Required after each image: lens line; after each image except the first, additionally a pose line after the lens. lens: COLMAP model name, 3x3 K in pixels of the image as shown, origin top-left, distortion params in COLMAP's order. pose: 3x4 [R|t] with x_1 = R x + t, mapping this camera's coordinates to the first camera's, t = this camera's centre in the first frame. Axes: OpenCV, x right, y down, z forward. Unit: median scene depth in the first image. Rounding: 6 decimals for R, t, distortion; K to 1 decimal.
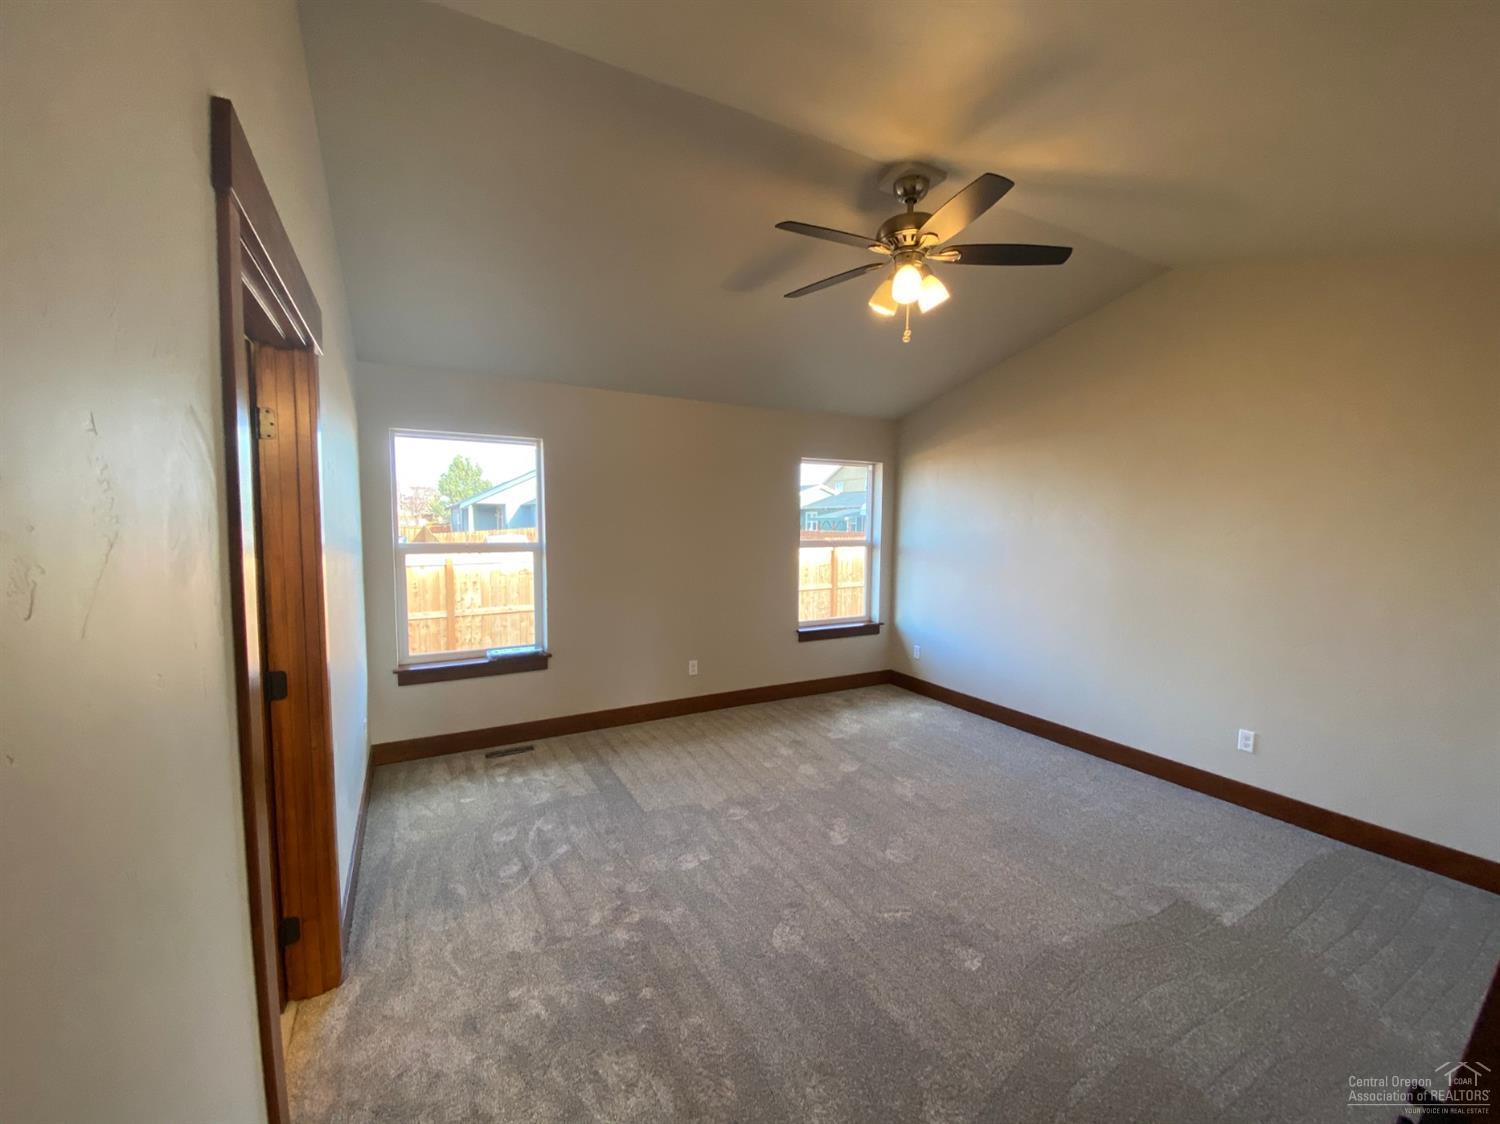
lens RADIAL K [[607.6, 0, 758.7], [0, 607.6, 554.9], [0, 0, 1]] dist [0.013232, -0.014833]
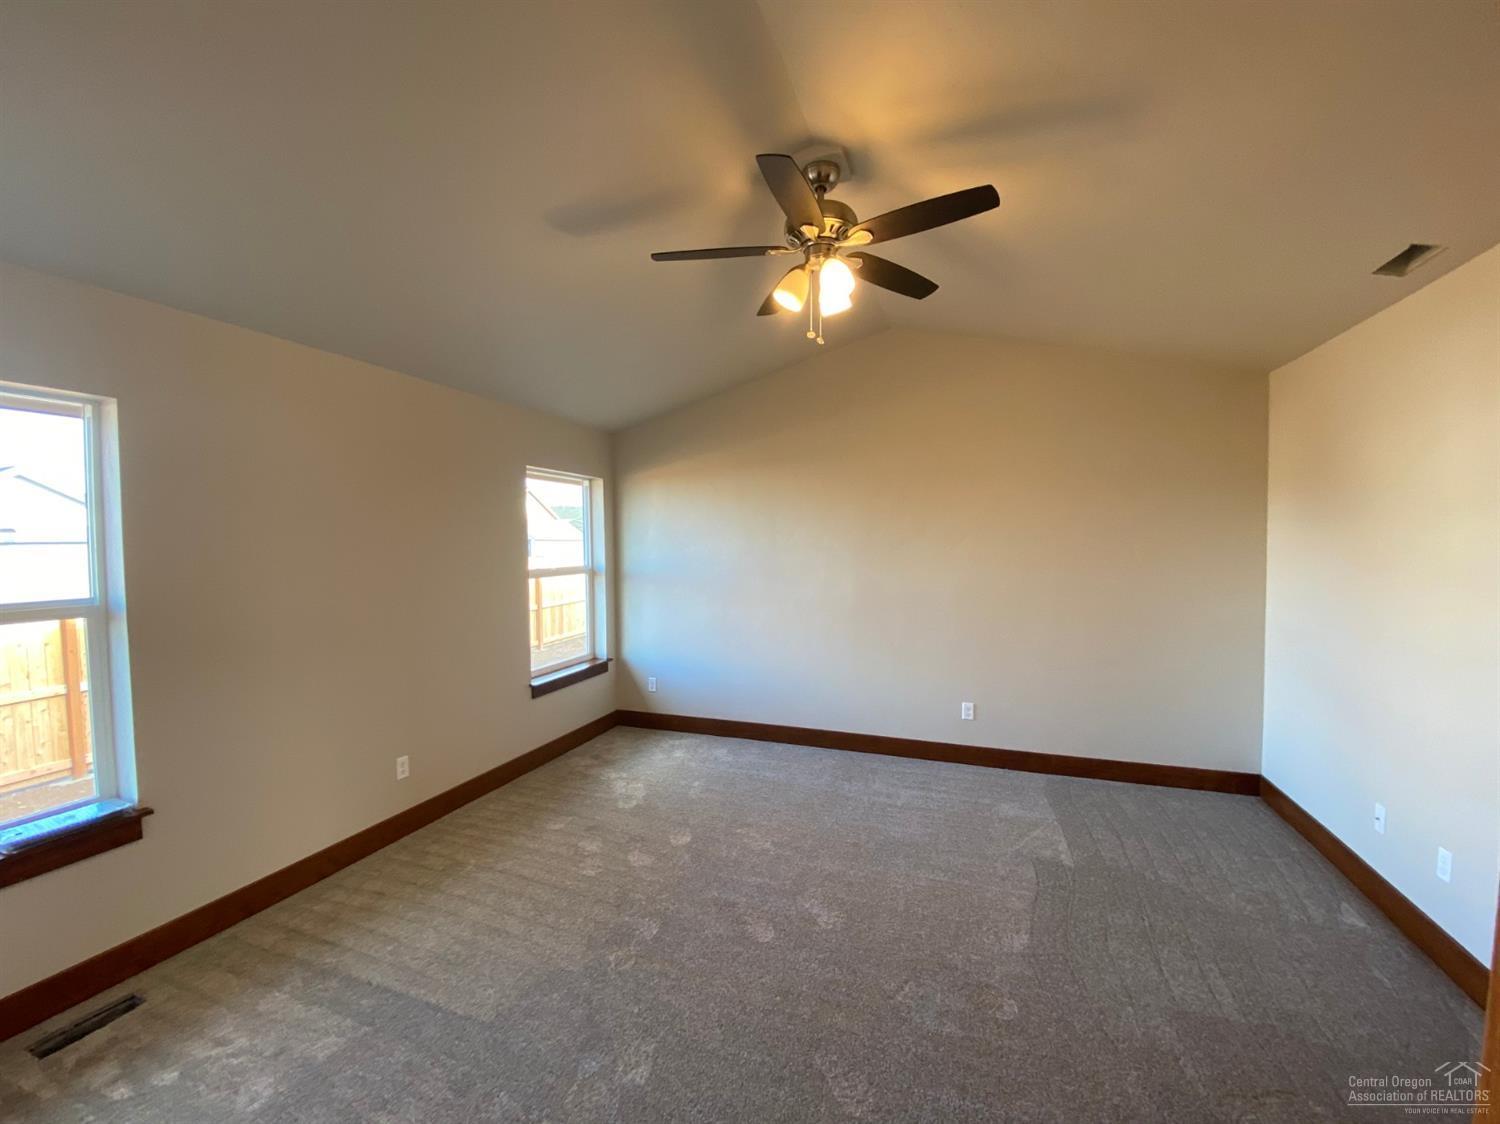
lens RADIAL K [[607.6, 0, 785.8], [0, 607.6, 560.1], [0, 0, 1]] dist [0.013232, -0.014833]
pose [[0.765108, -0.044488, 0.642364, -0.231255], [0.059000, 0.998257, -0.001139, -0.022360], [-0.641194, 0.038771, 0.766399, 0.216139]]
